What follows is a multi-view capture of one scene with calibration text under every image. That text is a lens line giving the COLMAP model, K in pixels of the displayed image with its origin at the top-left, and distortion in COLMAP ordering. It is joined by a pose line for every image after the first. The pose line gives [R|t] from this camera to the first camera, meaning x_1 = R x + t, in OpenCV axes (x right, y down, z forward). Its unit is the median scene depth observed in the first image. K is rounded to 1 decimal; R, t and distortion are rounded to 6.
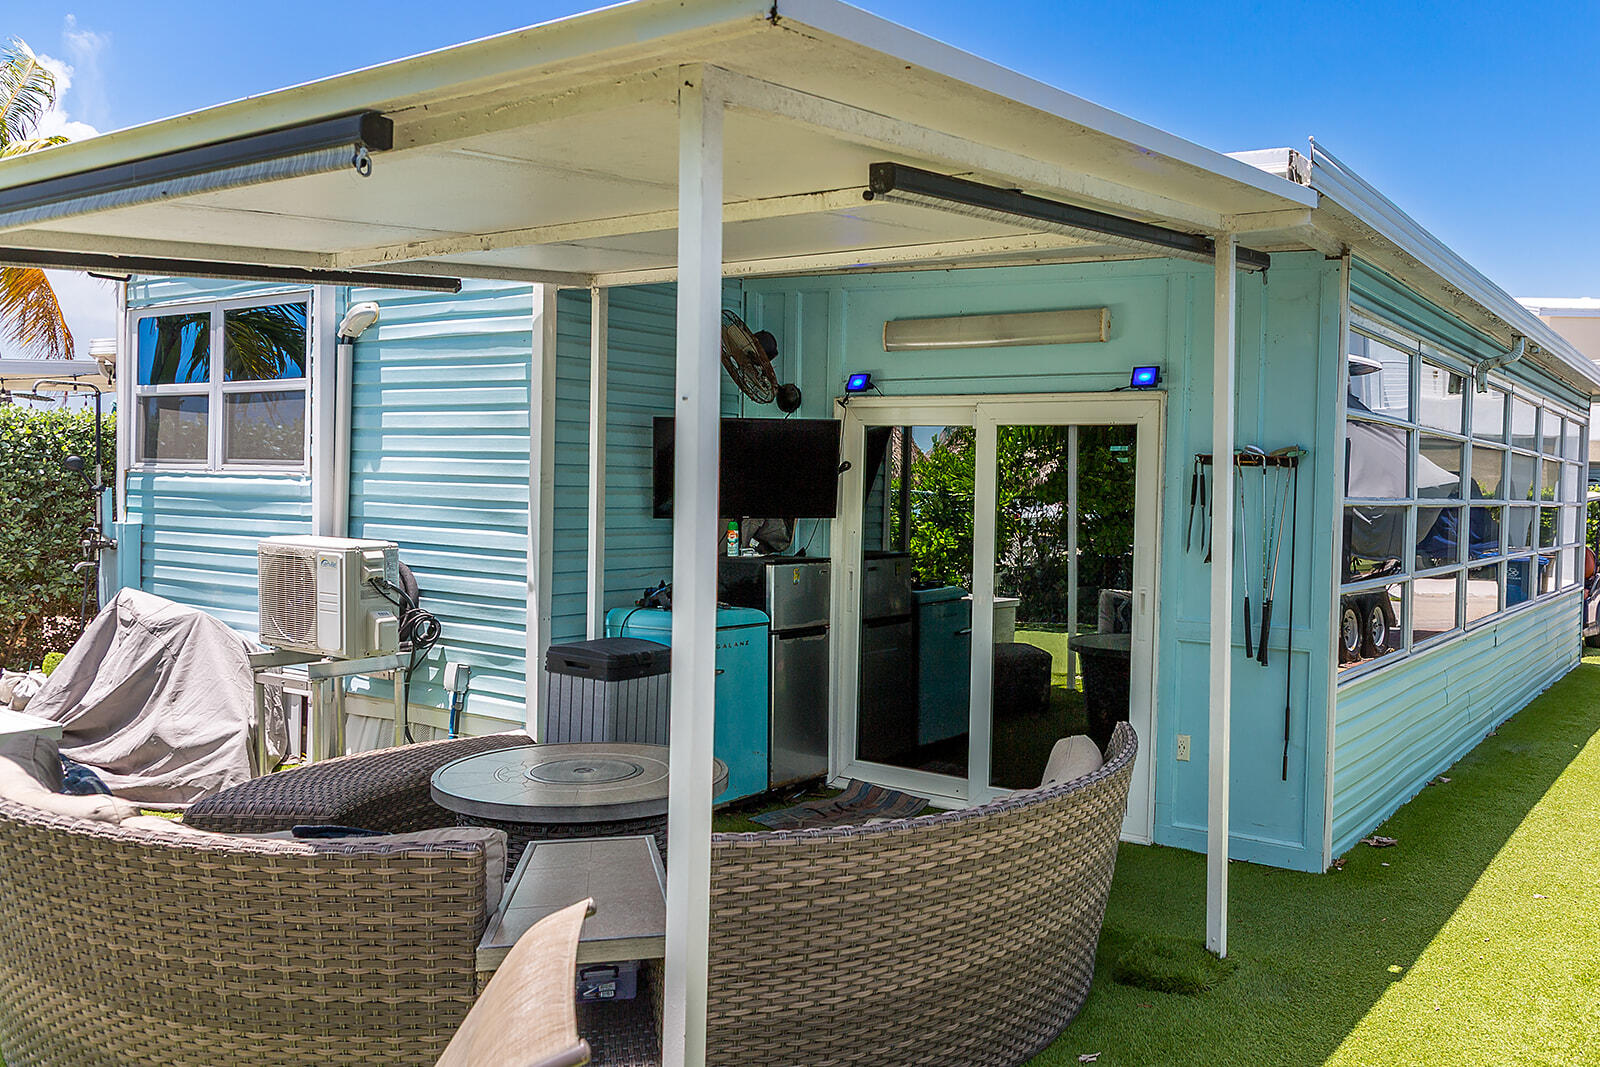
lens RADIAL K [[1362.9, 0, 800.0], [0, 1362.9, 533.5], [0, 0, 1]] dist [0.009910, 0.004850]
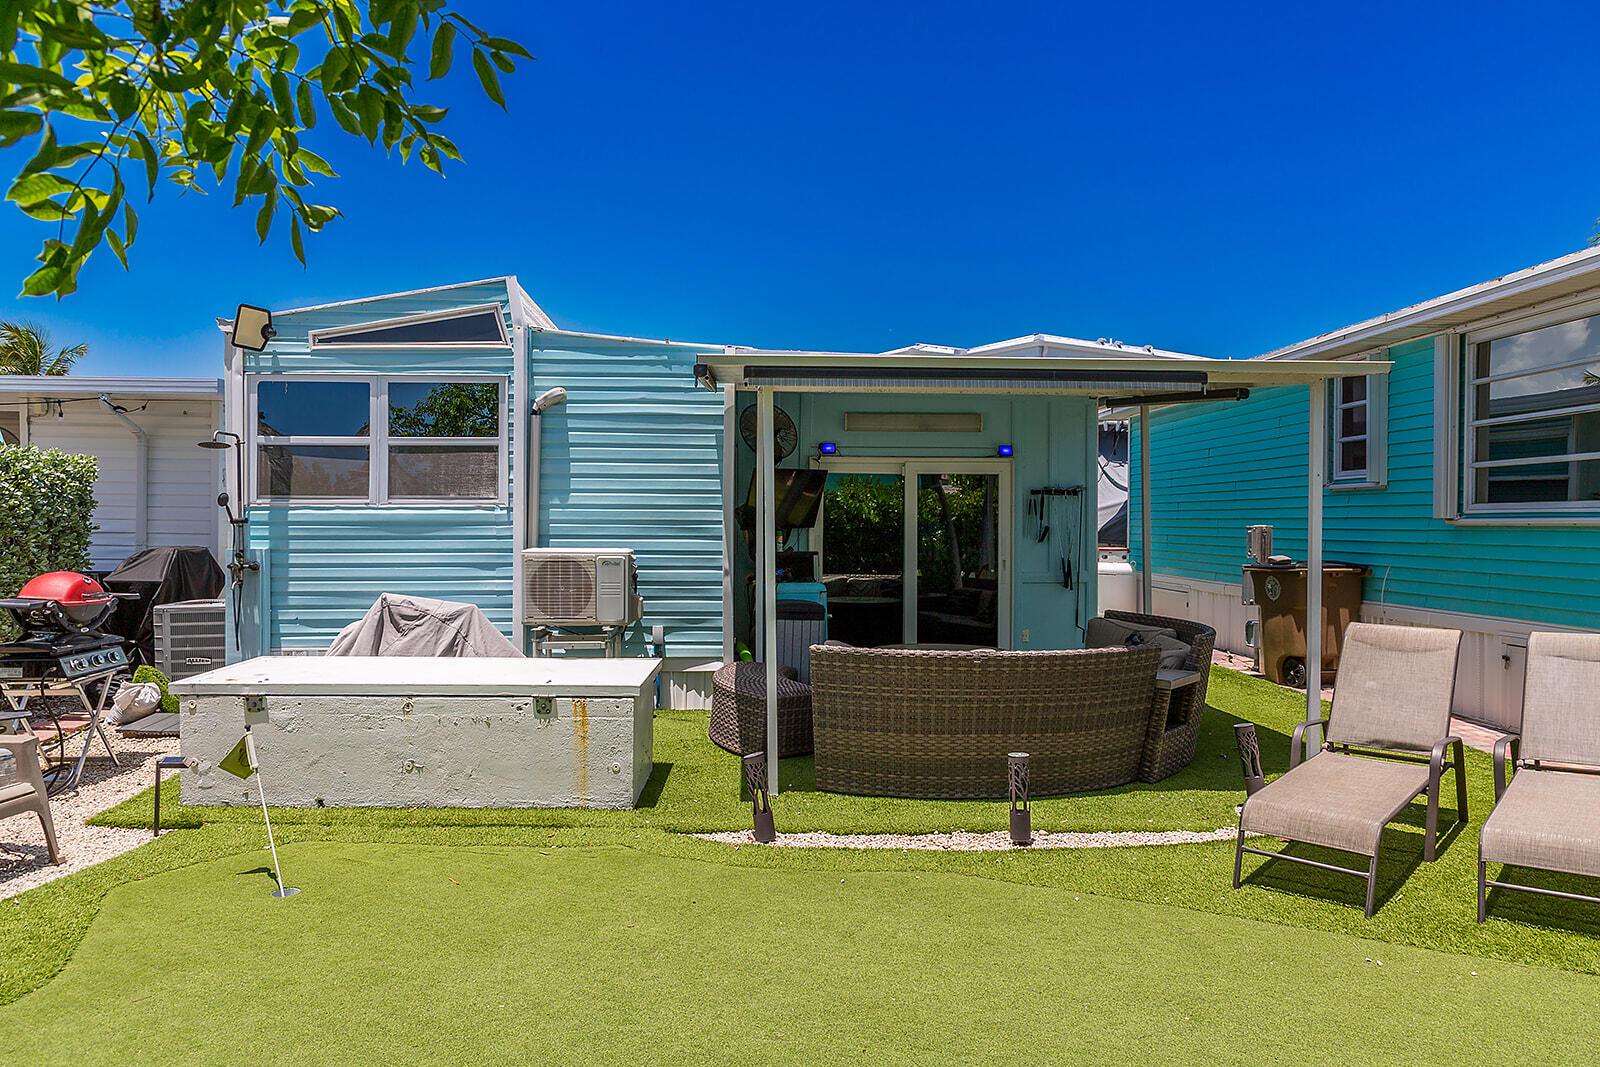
lens RADIAL K [[1156.4, 0, 800.0], [0, 1156.4, 533.5], [0, 0, 1]] dist [-0.004178, -0.001555]
pose [[0.801607, -0.025330, 0.597314, -0.851374], [0.037026, 0.999288, -0.007314, 0.005419], [-0.596703, 0.027979, 0.801974, -0.139890]]
